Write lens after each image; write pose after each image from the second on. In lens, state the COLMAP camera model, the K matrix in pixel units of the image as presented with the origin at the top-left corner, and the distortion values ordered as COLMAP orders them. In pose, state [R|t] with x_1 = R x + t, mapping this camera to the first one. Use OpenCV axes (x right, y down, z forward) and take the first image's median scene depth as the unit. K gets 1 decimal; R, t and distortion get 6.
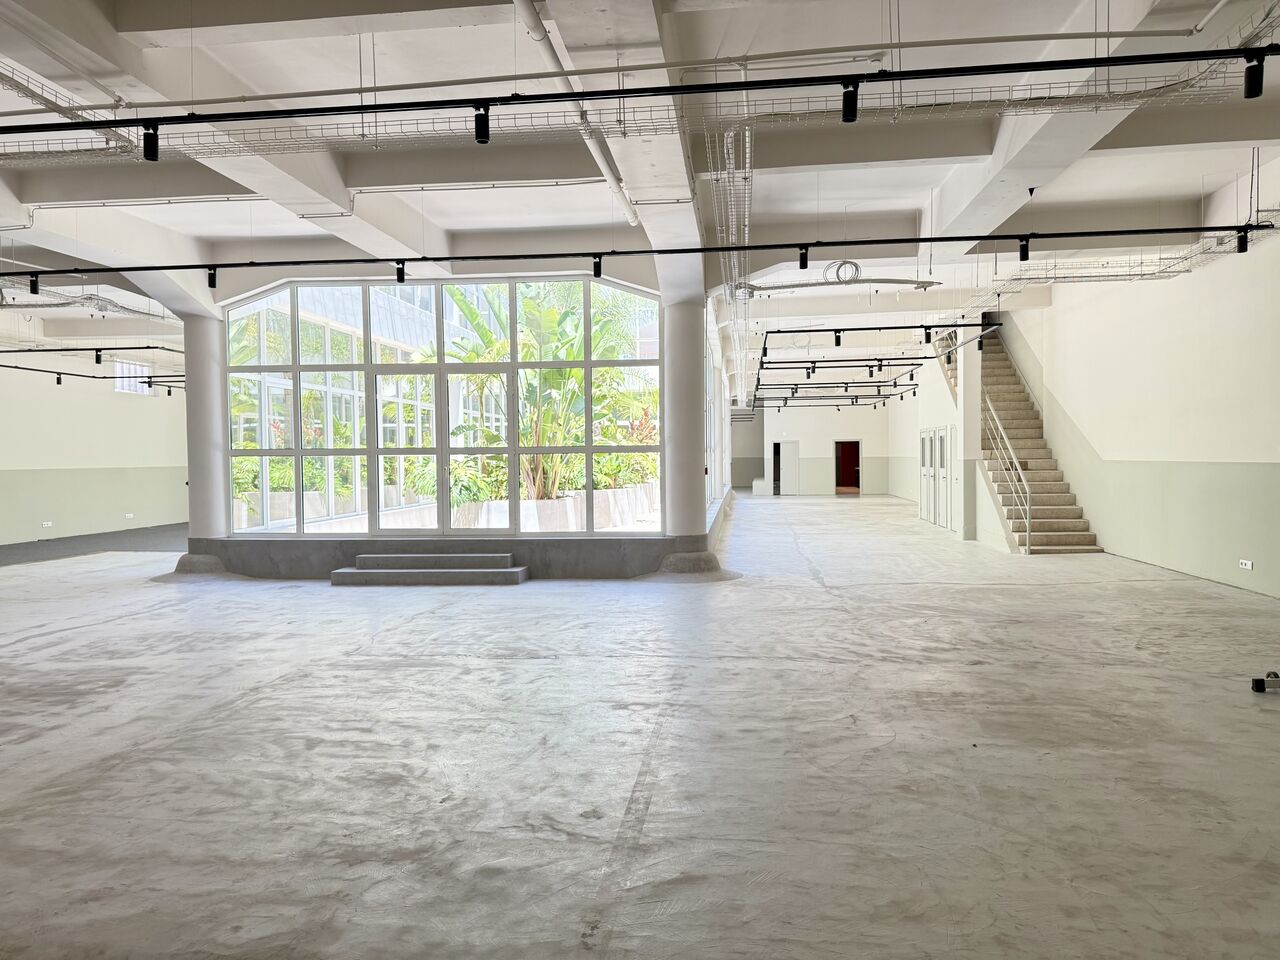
lens RADIAL K [[895.5, 0, 640.0], [0, 895.5, 480.0], [0, 0, 1]] dist [0.066302, -0.091951]
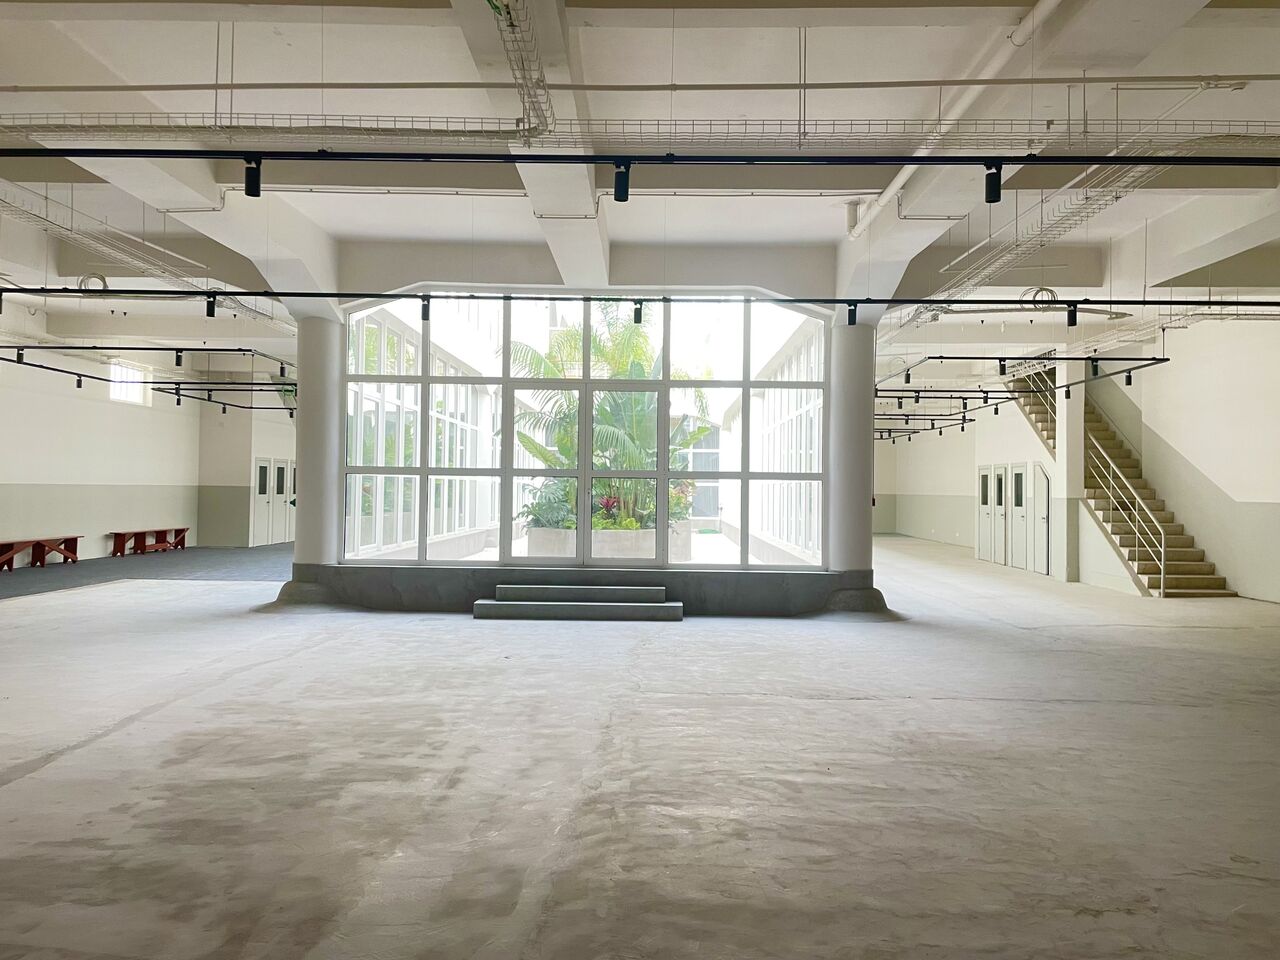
lens RADIAL K [[958.9, 0, 640.0], [0, 958.9, 480.0], [0, 0, 1]] dist [0.084228, -0.103595]
pose [[0.995158, 0.026125, 0.094751, -0.386657], [-0.022703, 0.999057, -0.037011, 0.013609], [-0.095629, 0.034681, 0.994813, 0.019214]]
